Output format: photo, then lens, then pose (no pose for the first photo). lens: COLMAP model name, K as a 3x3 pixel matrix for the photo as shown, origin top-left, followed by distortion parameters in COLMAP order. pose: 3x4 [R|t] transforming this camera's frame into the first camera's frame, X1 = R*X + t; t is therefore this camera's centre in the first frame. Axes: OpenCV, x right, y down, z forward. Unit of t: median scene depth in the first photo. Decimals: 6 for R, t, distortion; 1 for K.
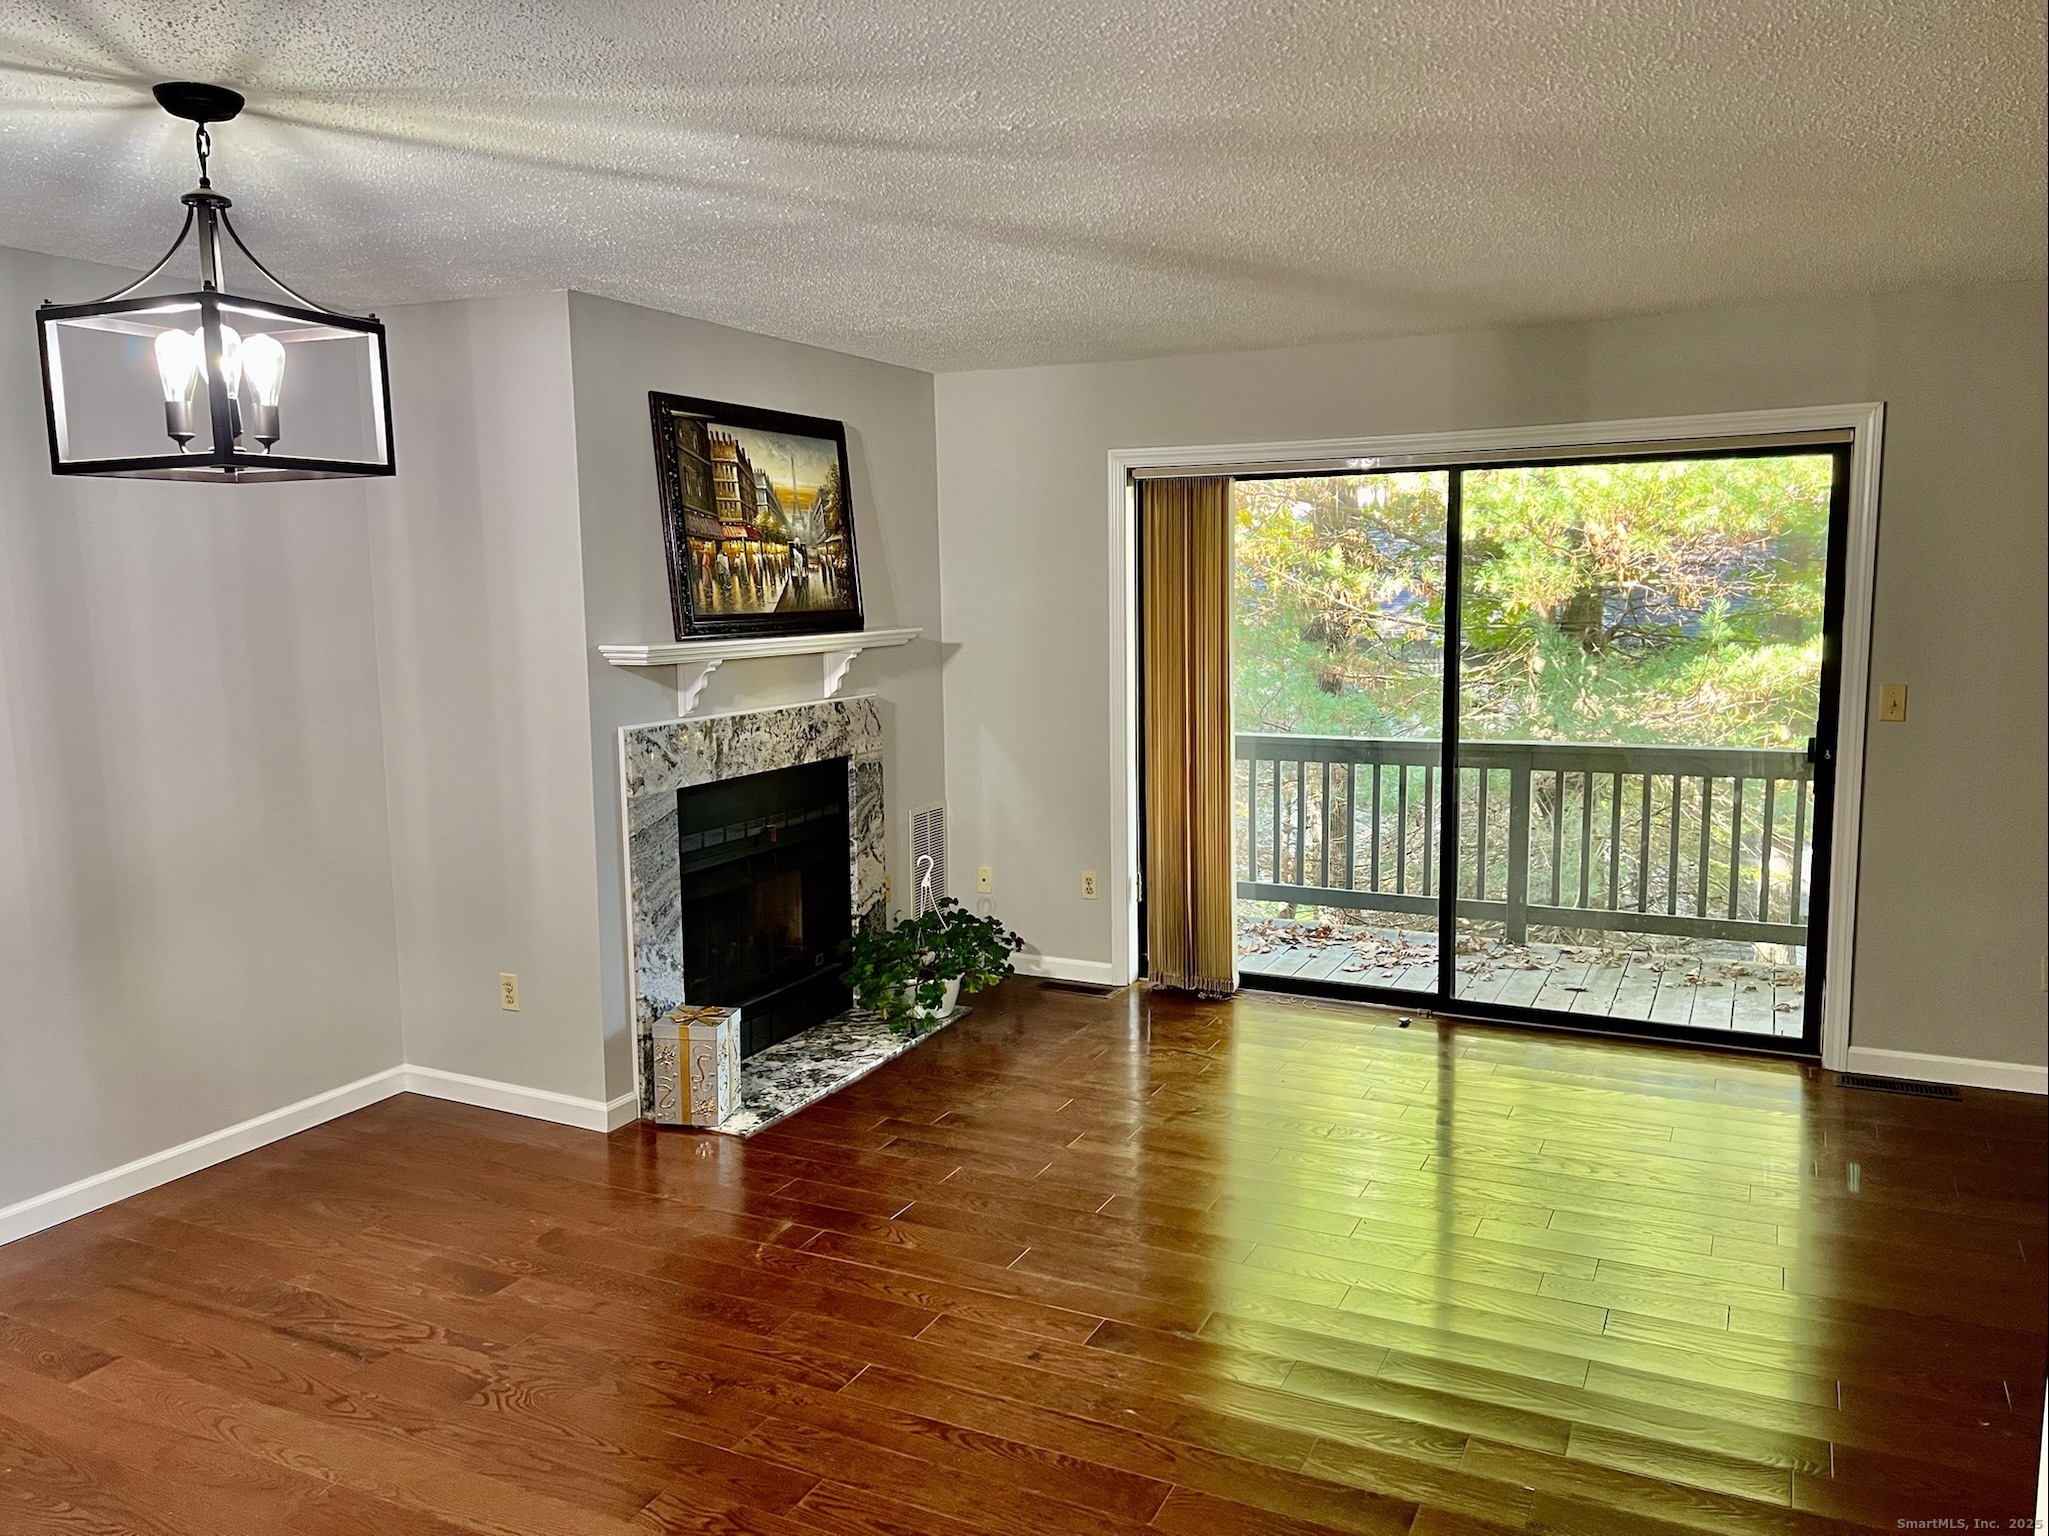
lens RADIAL K [[1558.6, 0, 1023.4], [0, 1558.6, 757.4], [0, 0, 1]] dist [0.055410, -0.050342]
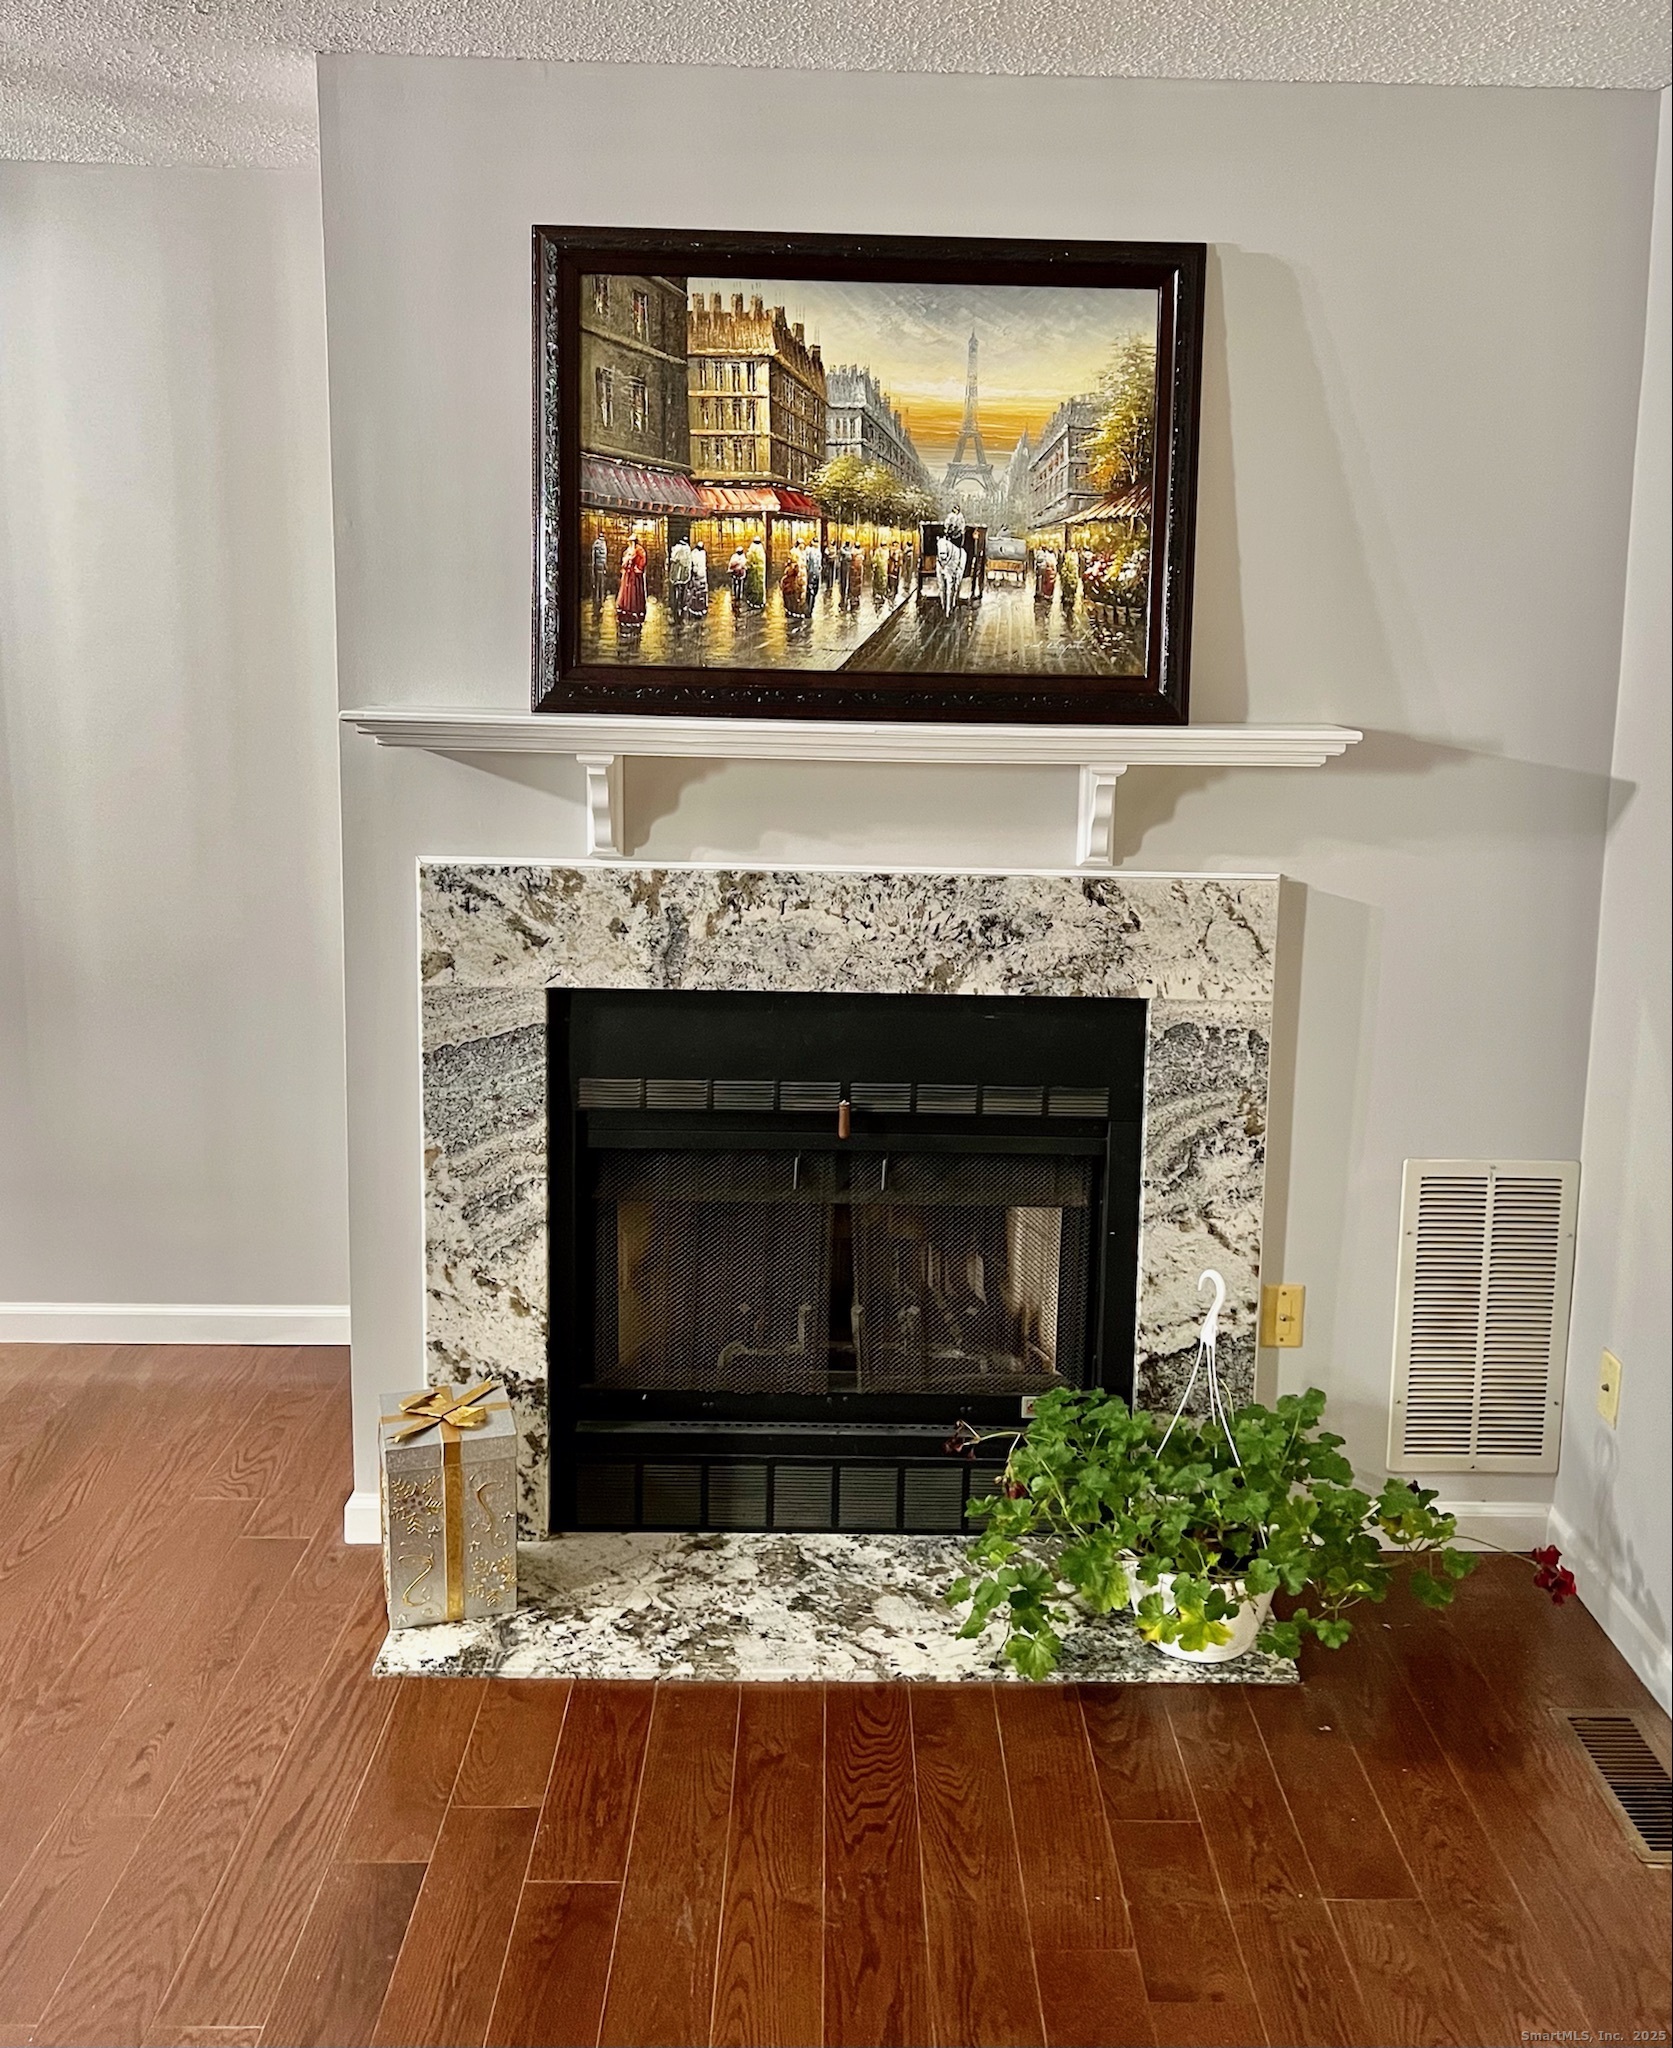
lens RADIAL K [[1925.1, 0, 874.5], [0, 1925.1, 875.6], [0, 0, 1]] dist [0.075397, 0.000000]
pose [[0.453106, 0.158147, -0.877317, 0.403852], [-0.129205, 0.985397, 0.110899, -0.105860], [0.882044, 0.063105, 0.466922, 0.800140]]
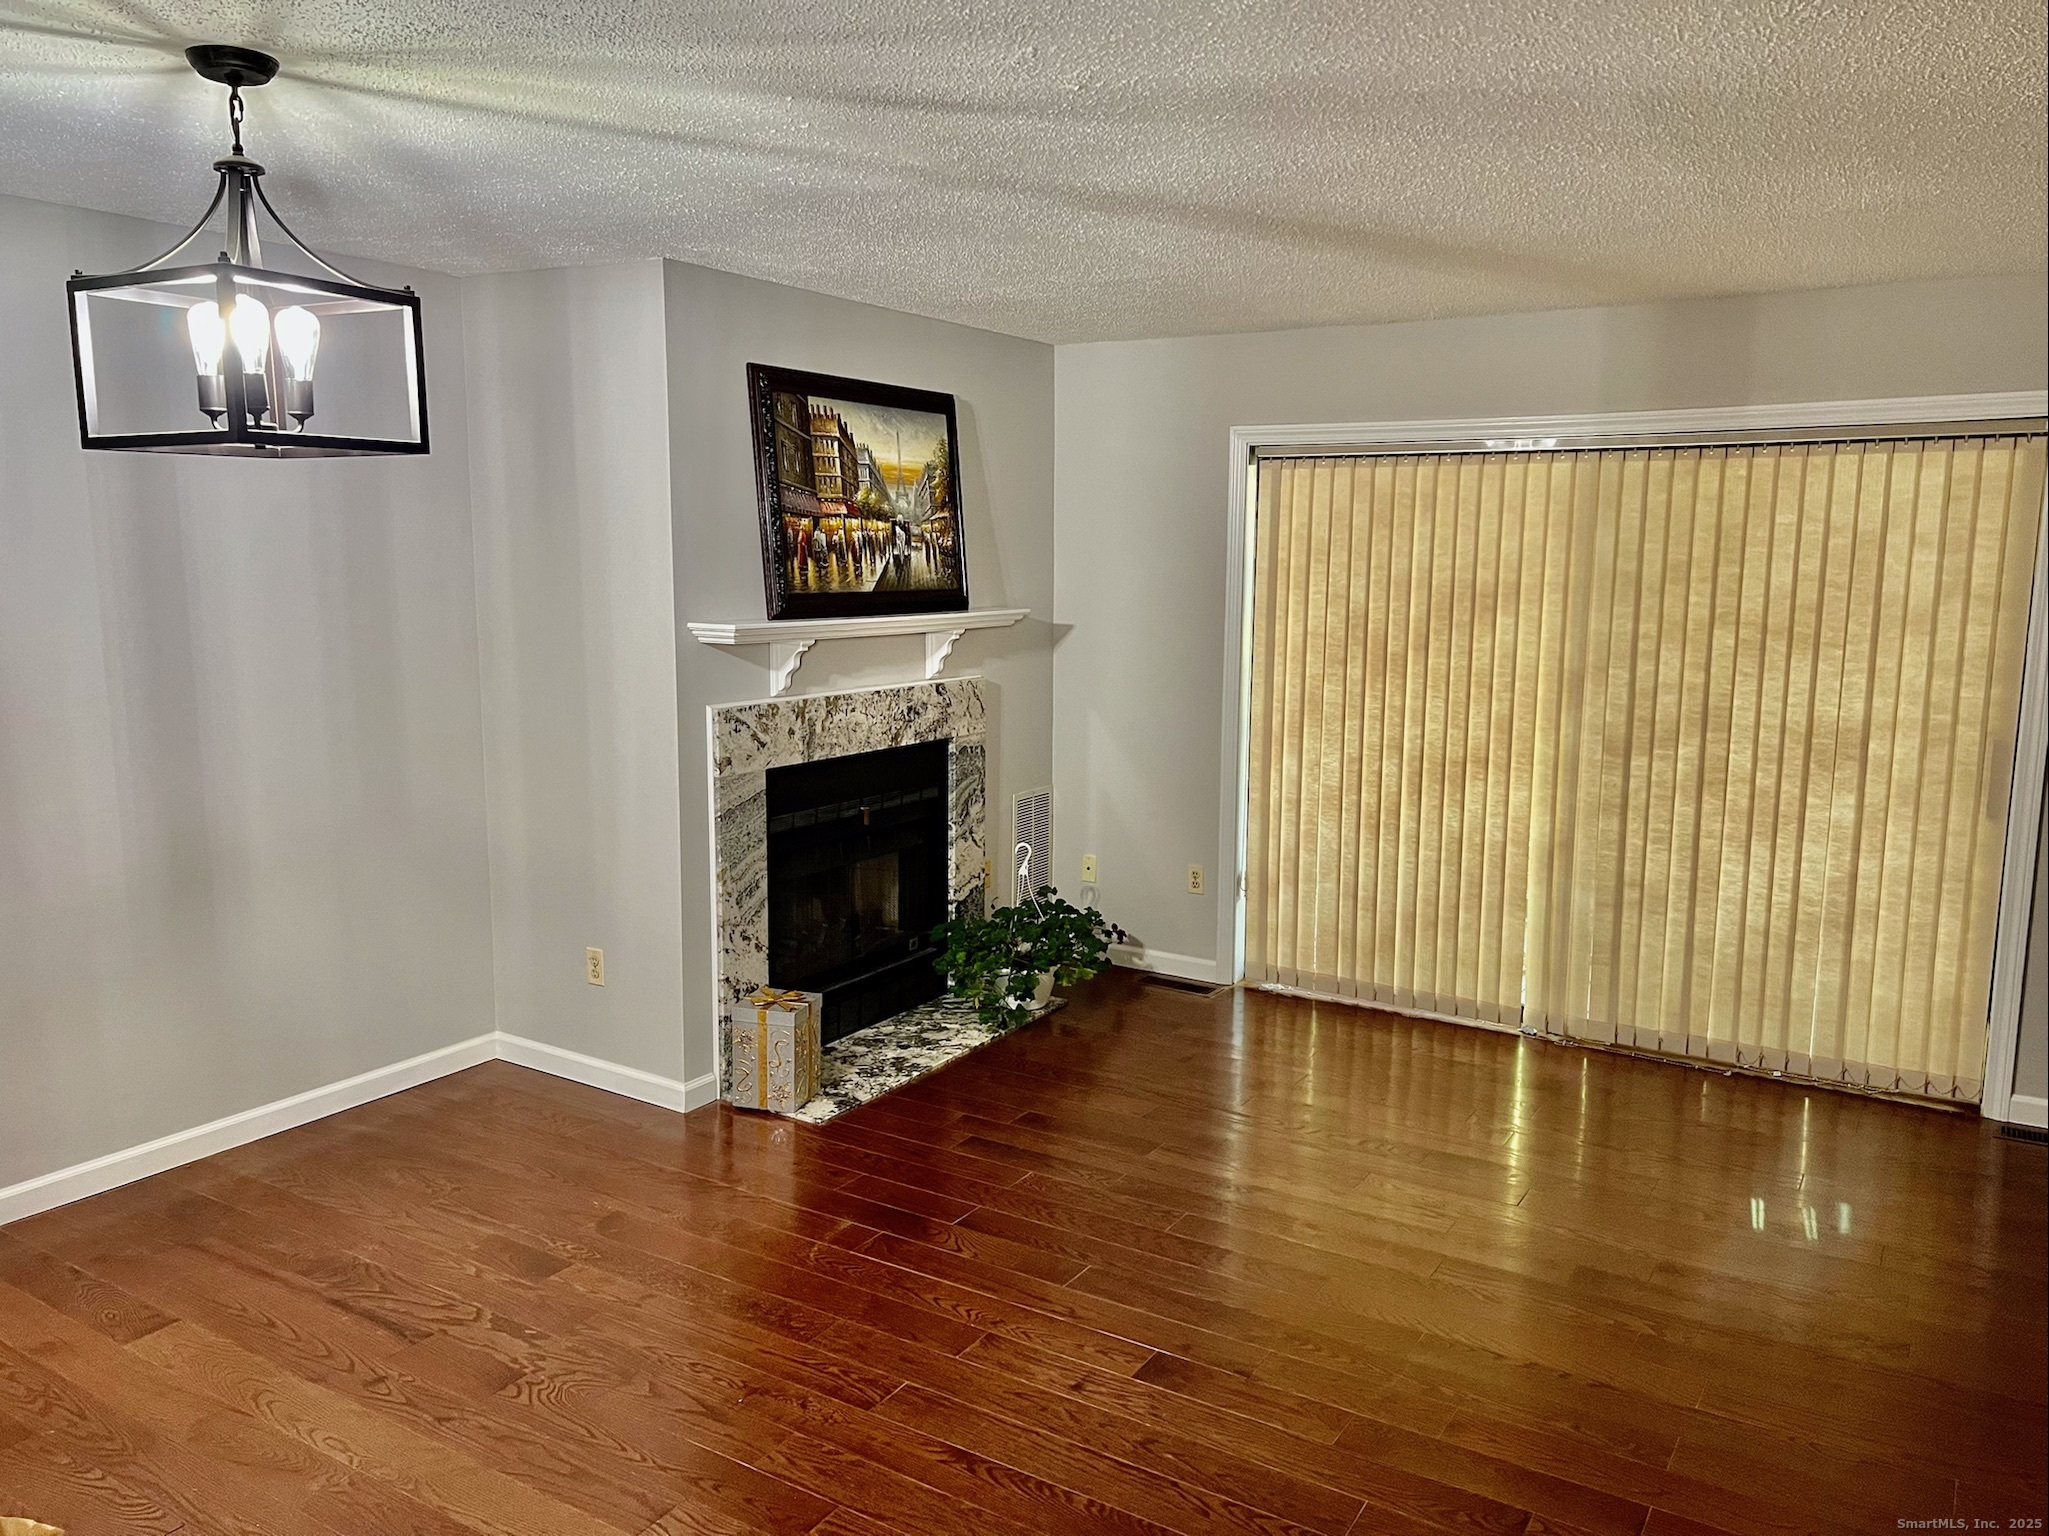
lens RADIAL K [[1558.6, 0, 1027.5], [0, 1558.6, 766.9], [0, 0, 1]] dist [0.055410, -0.050342]
pose [[0.994802, 0.035591, -0.095405, 0.036816], [-0.033104, 0.999073, 0.027529, -0.014050], [0.096296, -0.024227, 0.995058, 0.036572]]
